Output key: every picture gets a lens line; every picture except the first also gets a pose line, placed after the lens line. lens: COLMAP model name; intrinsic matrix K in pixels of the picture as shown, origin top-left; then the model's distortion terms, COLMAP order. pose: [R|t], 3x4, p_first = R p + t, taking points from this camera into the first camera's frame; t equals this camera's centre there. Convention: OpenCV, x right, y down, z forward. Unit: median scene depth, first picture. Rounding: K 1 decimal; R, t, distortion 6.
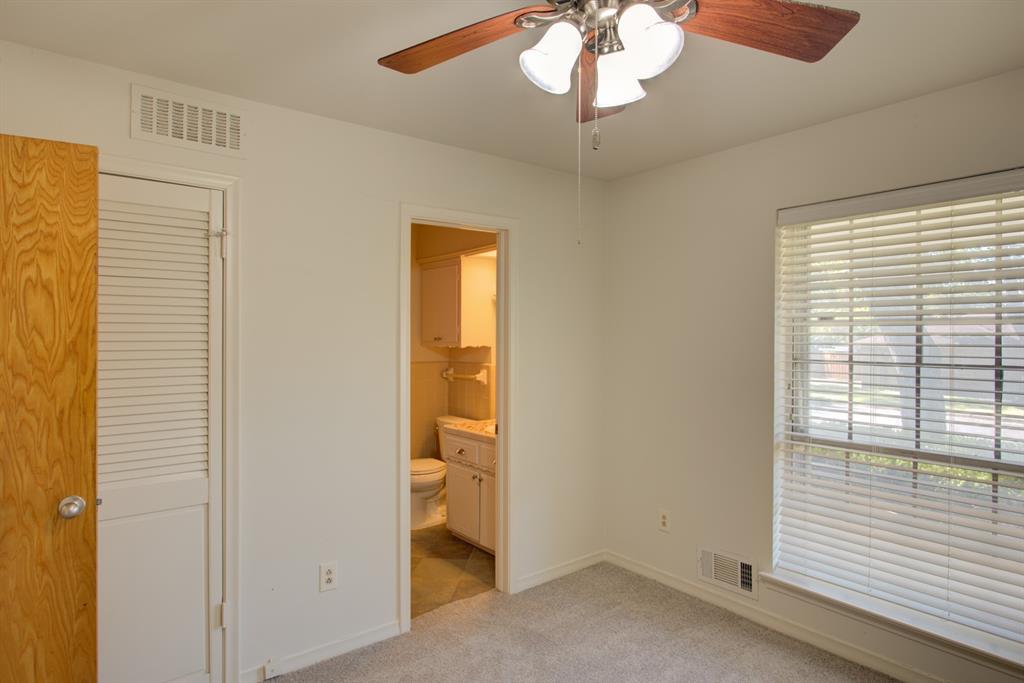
lens RADIAL K [[561.6, 0, 511.1], [0, 561.6, 342.9], [0, 0, 1]] dist [-0.007016, 0.004208]
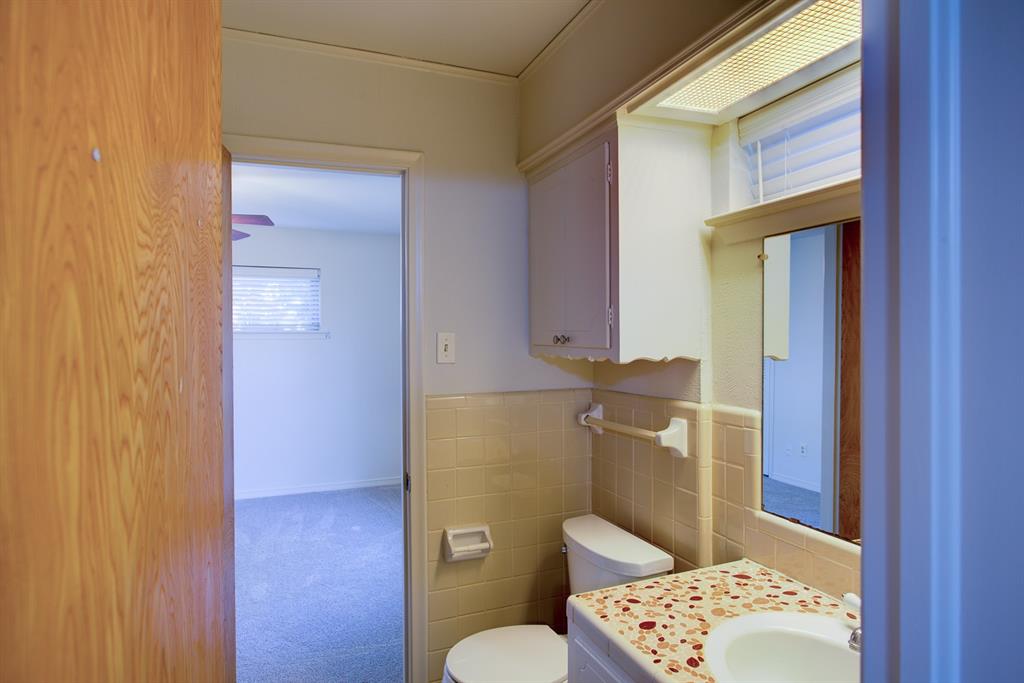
lens RADIAL K [[561.6, 0, 508.4], [0, 561.6, 337.8], [0, 0, 1]] dist [-0.007016, 0.004208]
pose [[0.958518, -0.007250, -0.284941, -0.051828], [0.004380, 0.999933, -0.010707, -0.004171], [0.285000, 0.009015, 0.958485, 0.601742]]
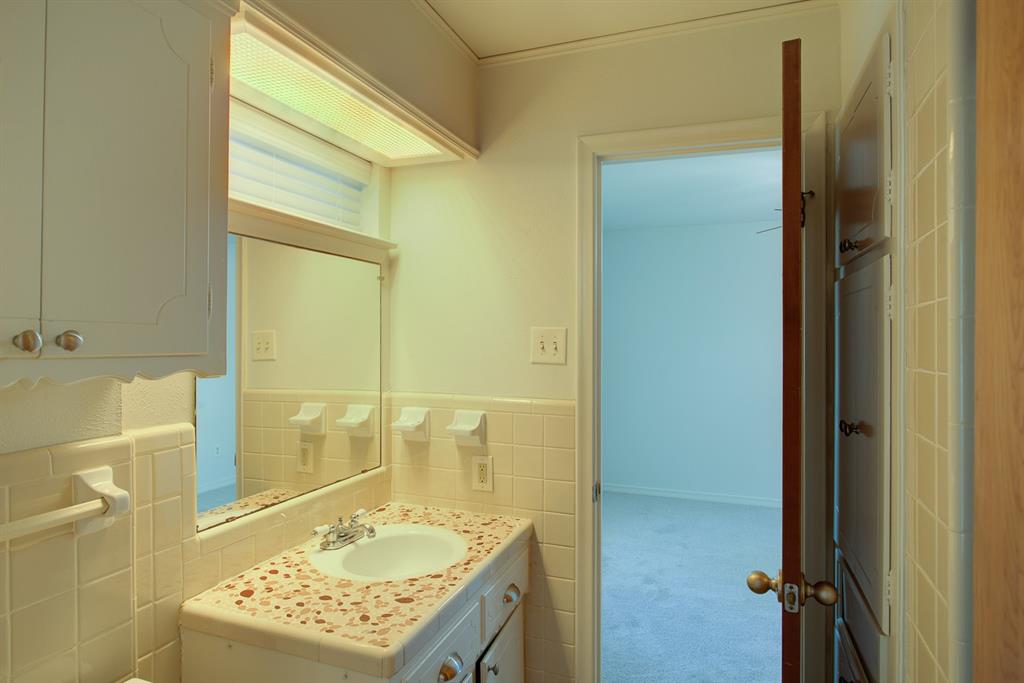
lens RADIAL K [[561.6, 0, 509.4], [0, 561.6, 338.2], [0, 0, 1]] dist [-0.007016, 0.004208]
pose [[-0.492874, -0.003772, 0.870093, -0.348143], [0.006372, 0.999948, 0.007944, -0.008430], [-0.870077, 0.009460, -0.492824, 0.975787]]
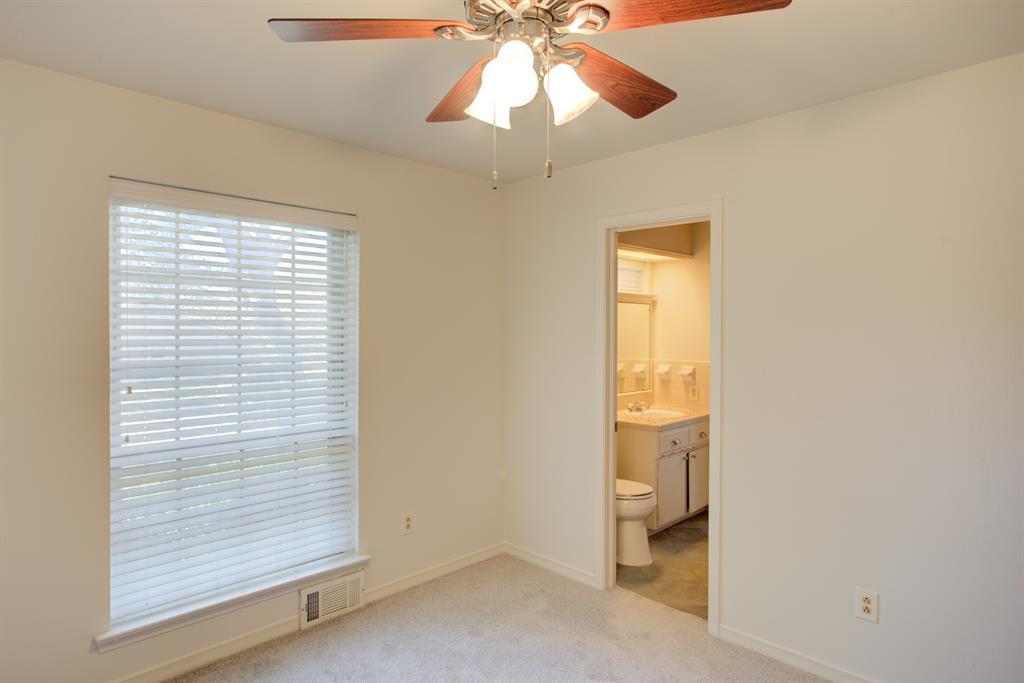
lens RADIAL K [[561.6, 0, 513.3], [0, 561.6, 338.3], [0, 0, 1]] dist [-0.007016, 0.004208]
pose [[-0.085811, -0.010779, 0.996253, -0.801340], [0.012564, 0.999850, 0.011901, -0.014203], [-0.996232, 0.013538, -0.085662, 1.140608]]
